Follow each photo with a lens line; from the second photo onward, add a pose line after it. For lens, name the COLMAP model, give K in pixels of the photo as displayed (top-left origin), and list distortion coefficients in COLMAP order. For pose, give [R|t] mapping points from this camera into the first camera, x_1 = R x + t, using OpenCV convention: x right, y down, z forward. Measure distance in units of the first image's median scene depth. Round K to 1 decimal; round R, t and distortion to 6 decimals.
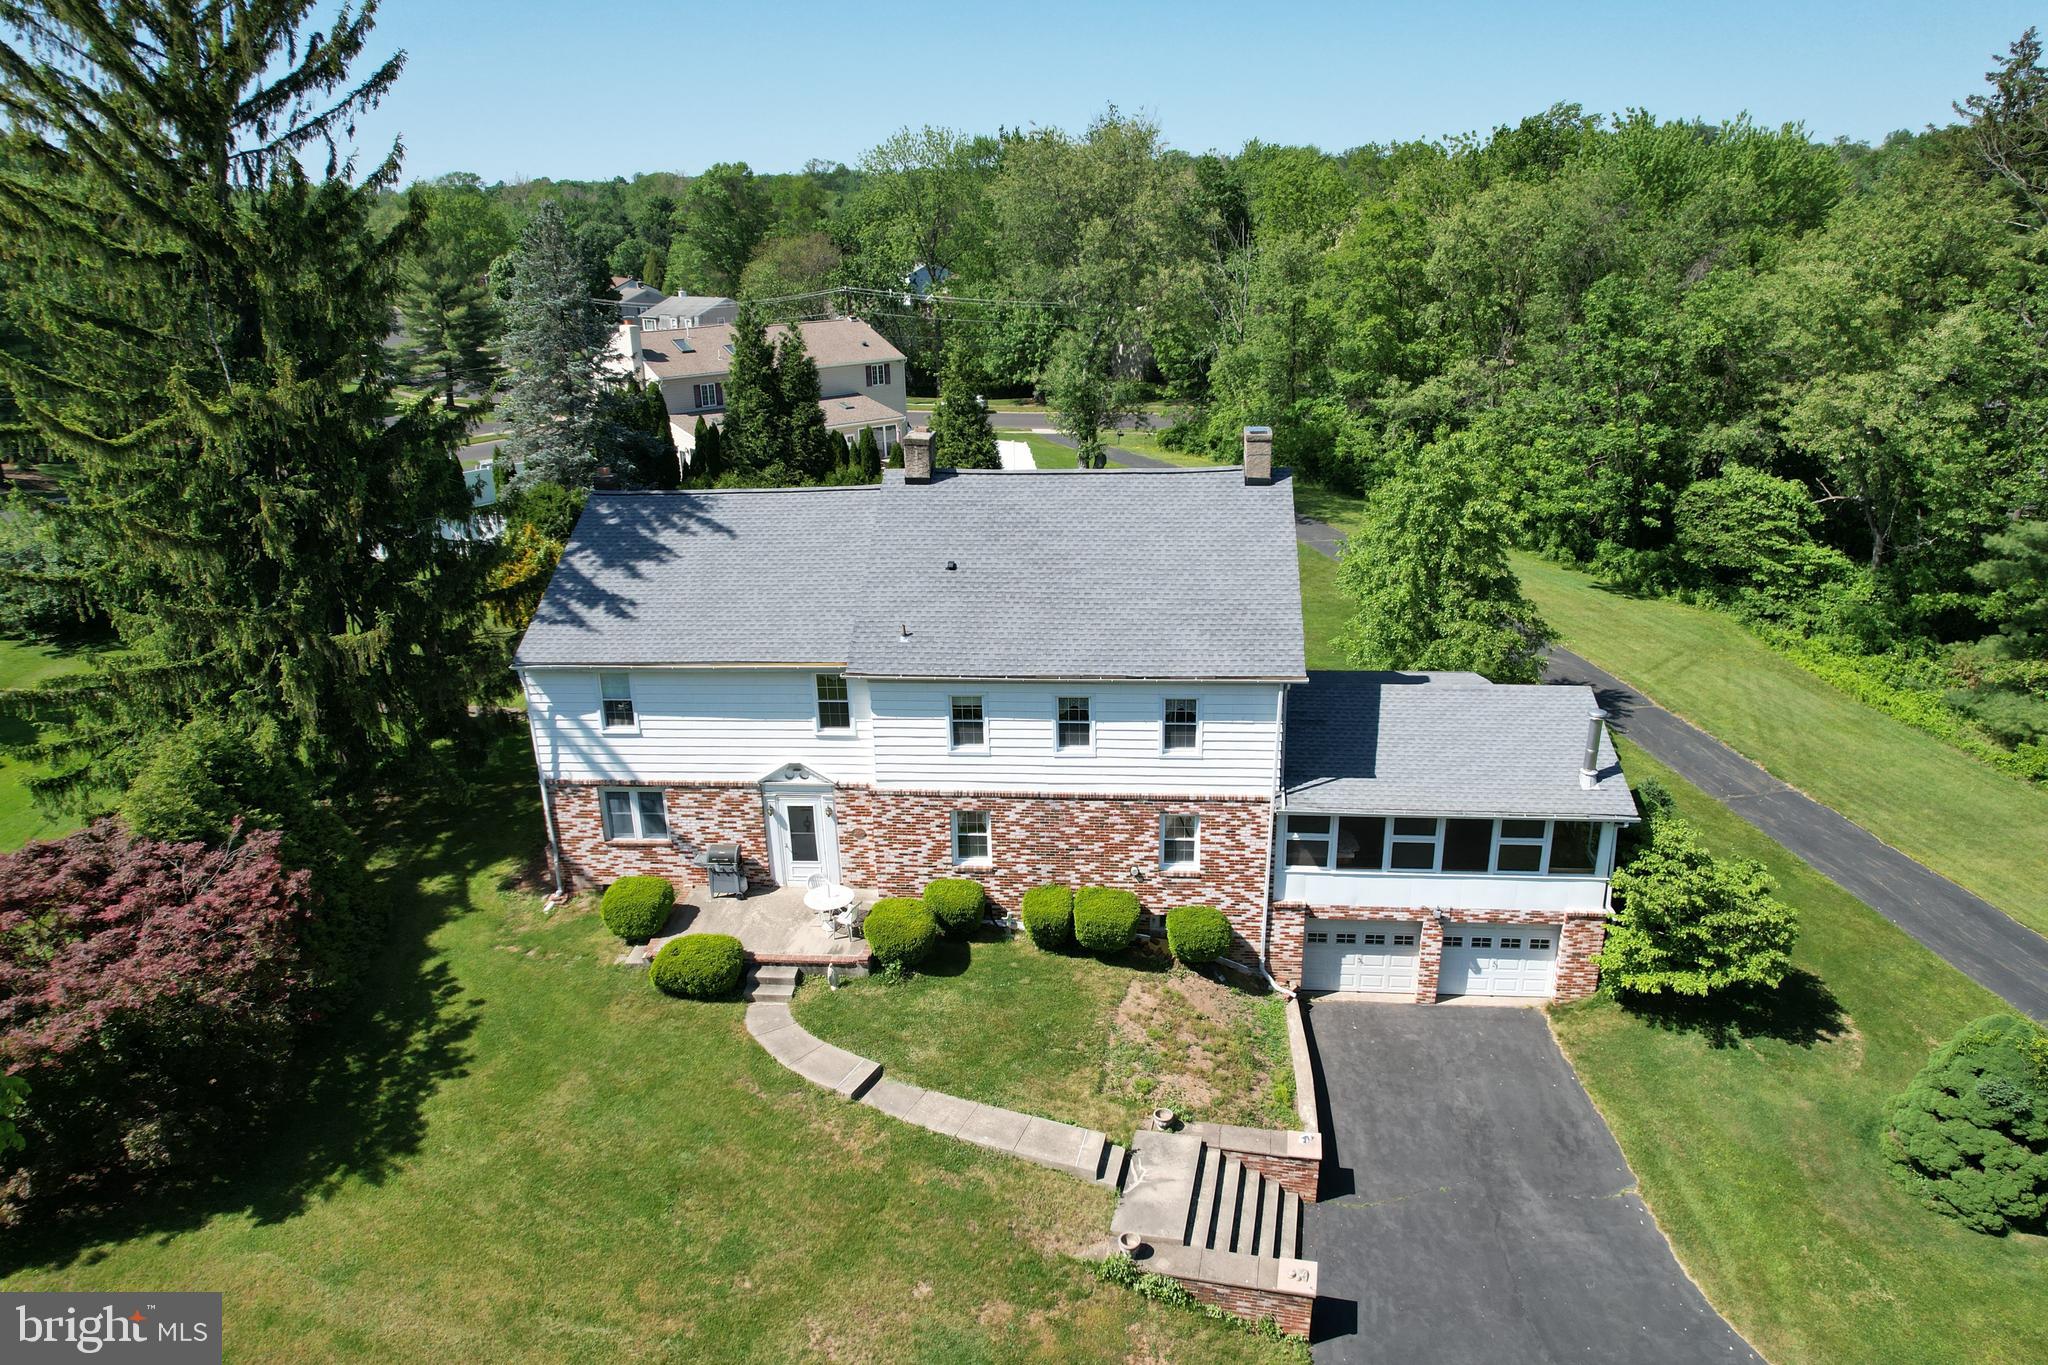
lens RADIAL K [[1306.6, 0, 1019.2], [0, 1306.6, 688.5], [0, 0, 1]] dist [-0.052244, 0.033679]
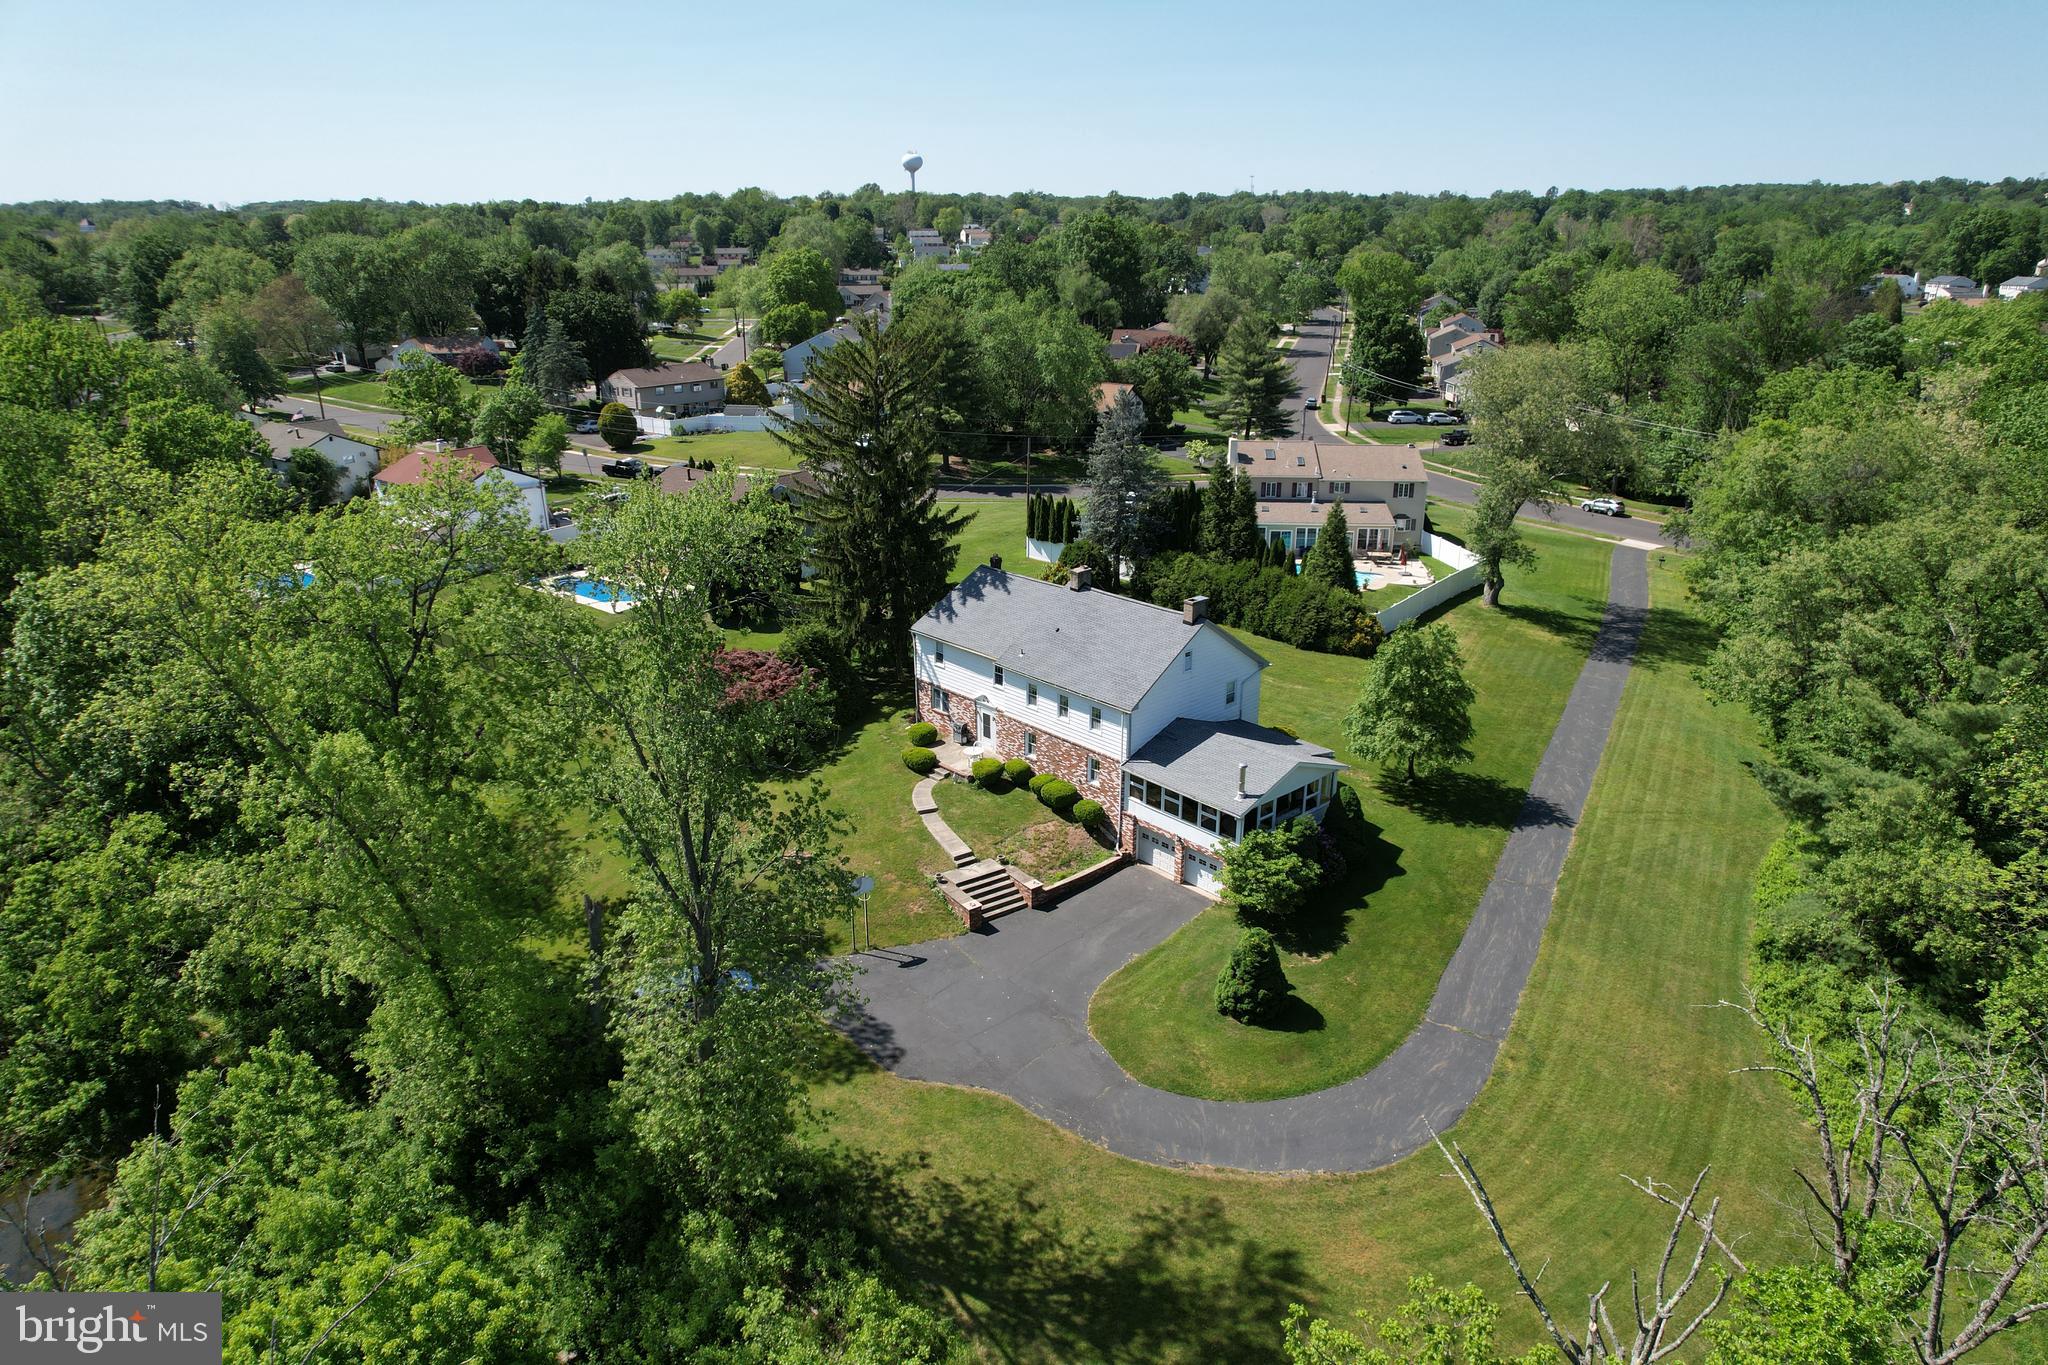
lens RADIAL K [[1306.6, 0, 1033.6], [0, 1306.6, 691.5], [0, 0, 1]] dist [-0.052244, 0.033679]
pose [[0.736643, 0.247223, -0.629474, 1.405996], [-0.238898, 0.965904, 0.099784, -0.210641], [0.632681, 0.076875, 0.770588, -0.793586]]
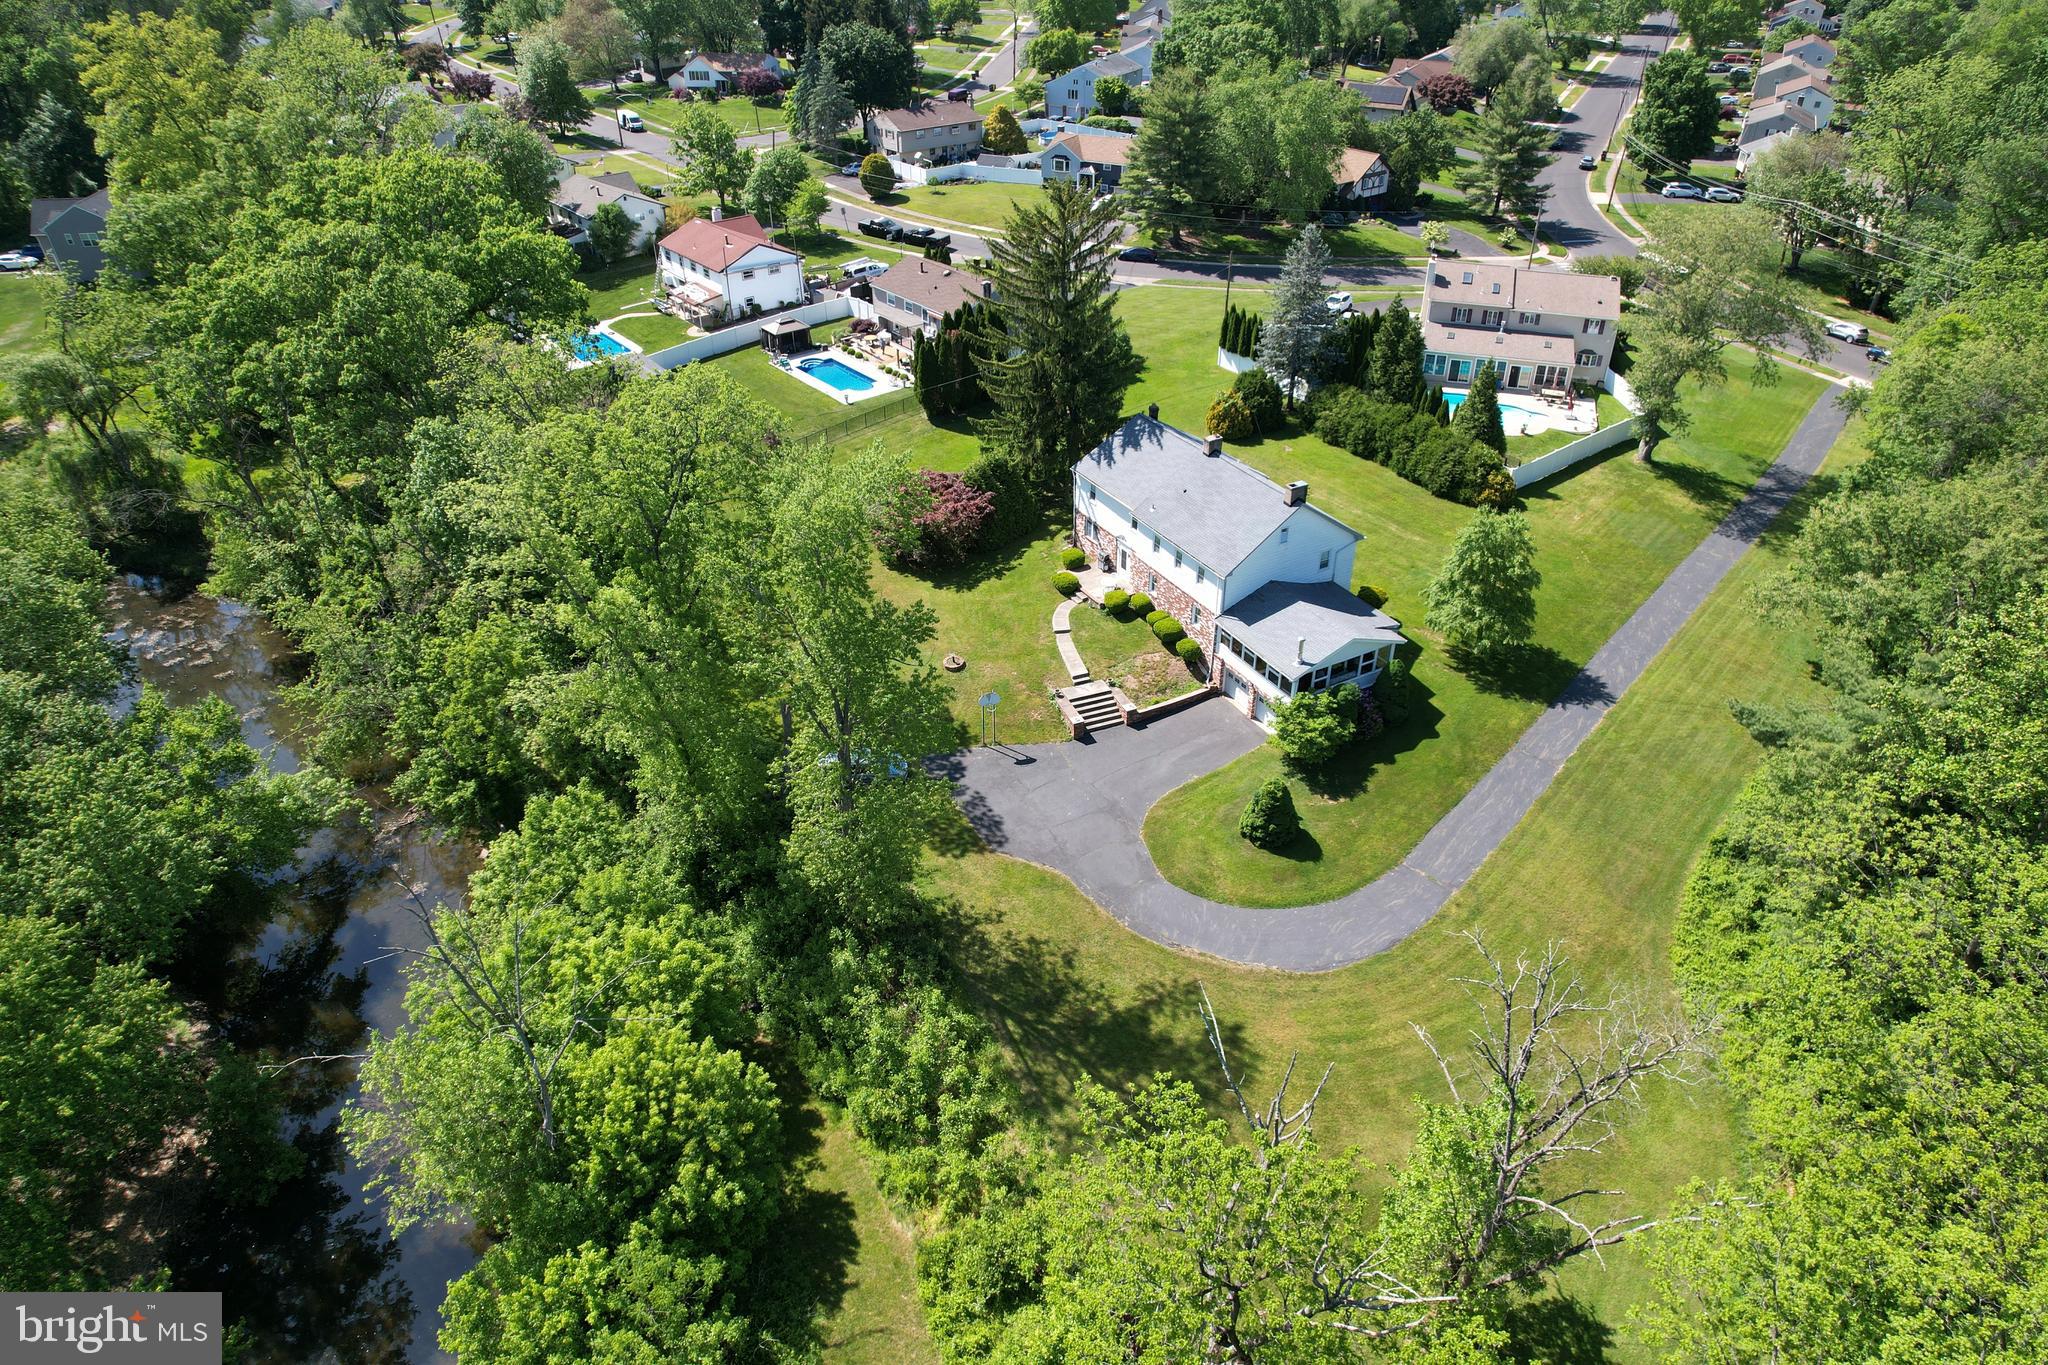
lens RADIAL K [[1306.6, 0, 1033.0], [0, 1306.6, 681.6], [0, 0, 1]] dist [-0.052244, 0.033679]
pose [[0.570121, 0.464782, -0.677451, 1.818761], [-0.285494, 0.885283, 0.367107, -0.658830], [0.770361, -0.015887, 0.637410, -0.995628]]
